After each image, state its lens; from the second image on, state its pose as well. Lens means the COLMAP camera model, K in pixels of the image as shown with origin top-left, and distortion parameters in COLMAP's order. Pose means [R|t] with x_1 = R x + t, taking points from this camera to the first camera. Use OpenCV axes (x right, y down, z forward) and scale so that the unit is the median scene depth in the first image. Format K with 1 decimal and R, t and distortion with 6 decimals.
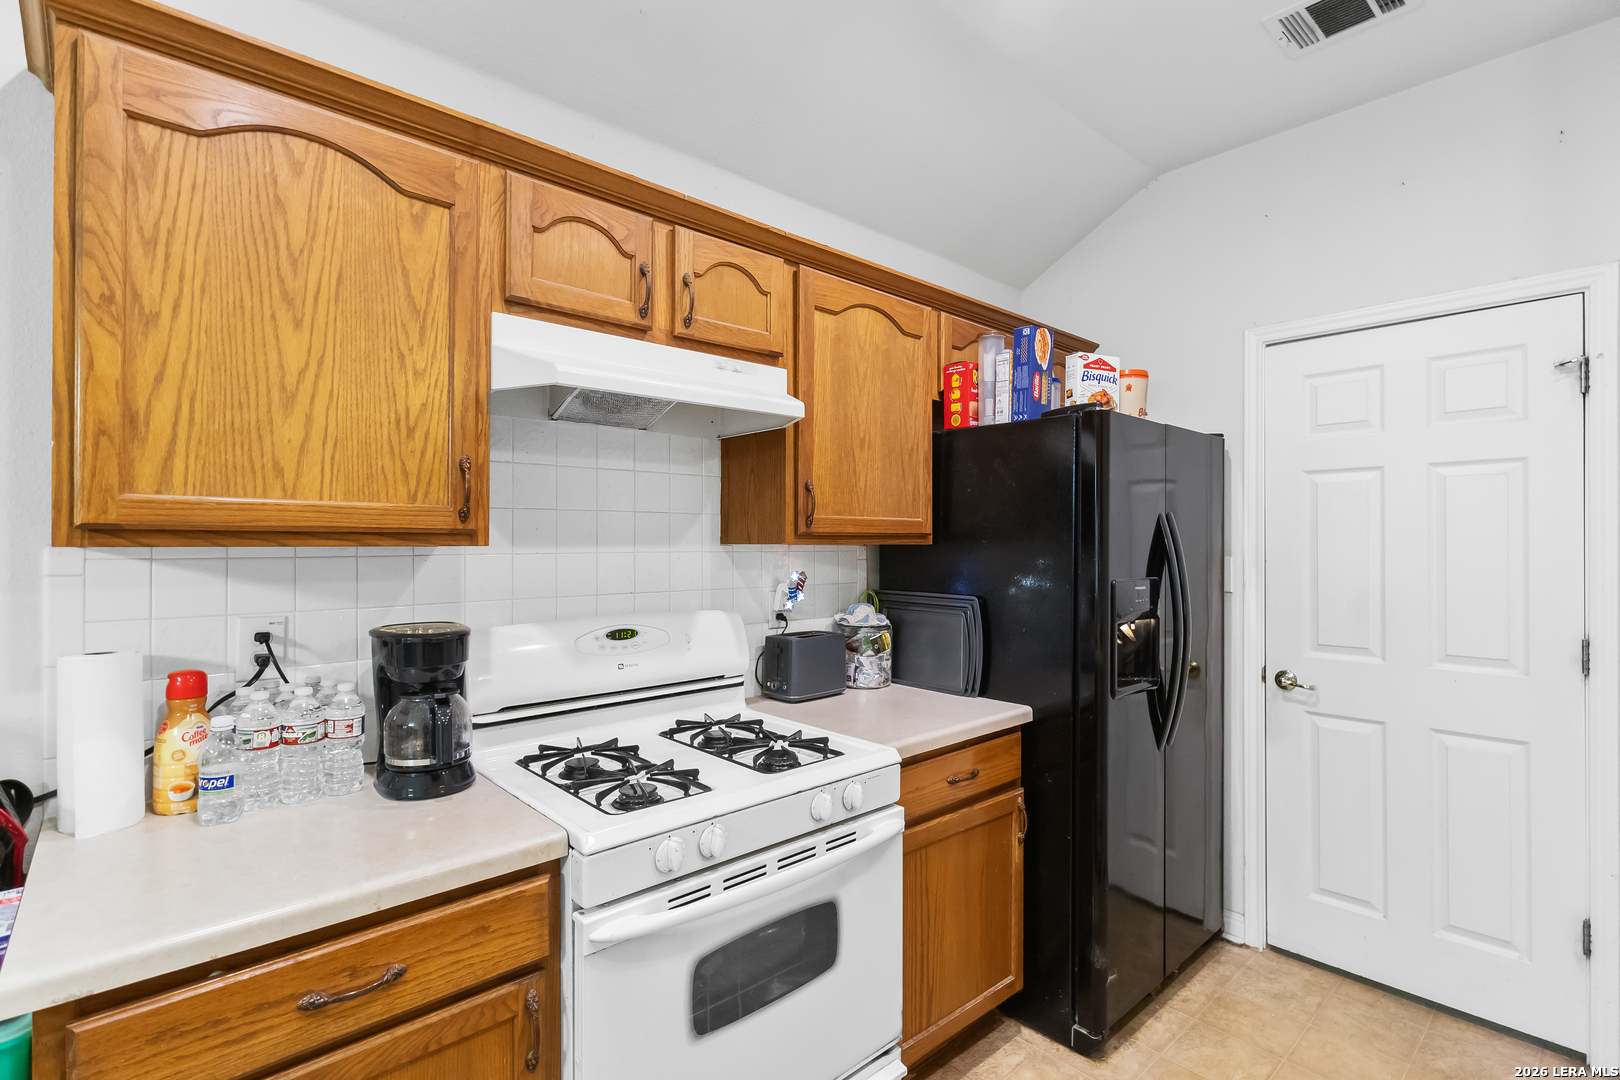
lens RADIAL K [[759.7, 0, 813.7], [0, 759.7, 539.9], [0, 0, 1]] dist [0.001583, 0.001836]
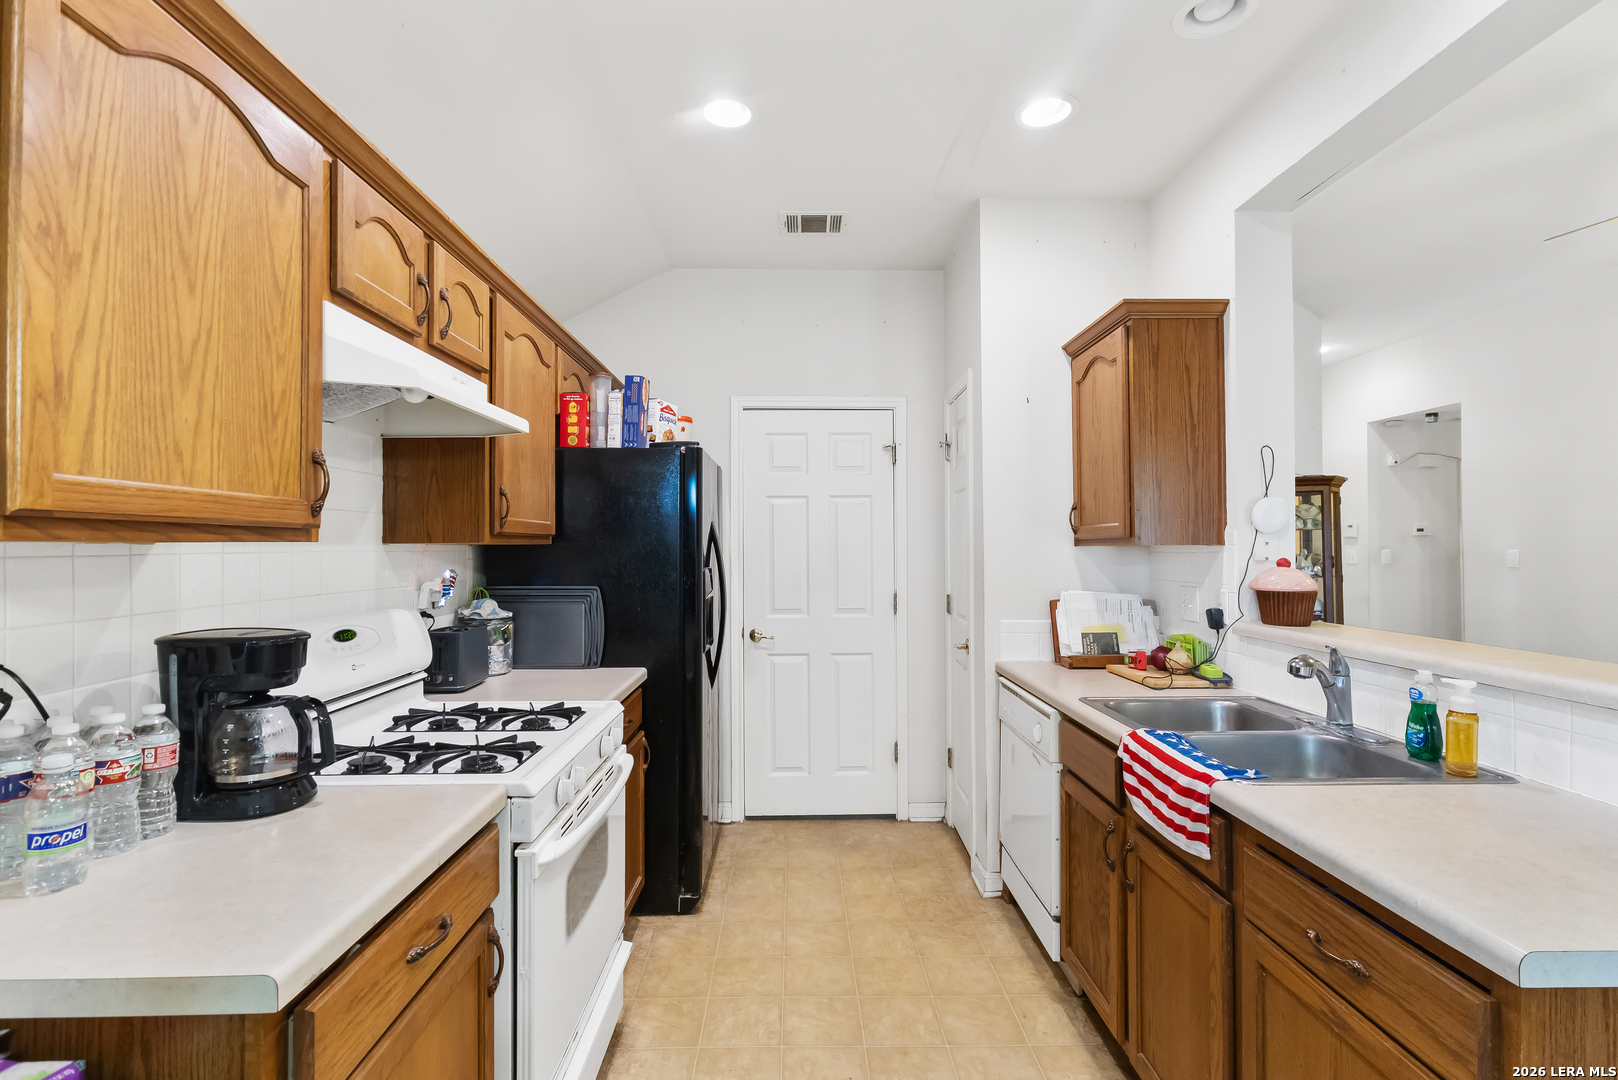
lens RADIAL K [[758.8, 0, 803.9], [0, 758.8, 538.9], [0, 0, 1]] dist [0.001583, 0.001836]
pose [[0.659864, 0.004773, 0.751370, -0.716462], [0.001887, 0.999966, -0.008010, 0.012085], [-0.751382, 0.006703, 0.659833, -0.092313]]
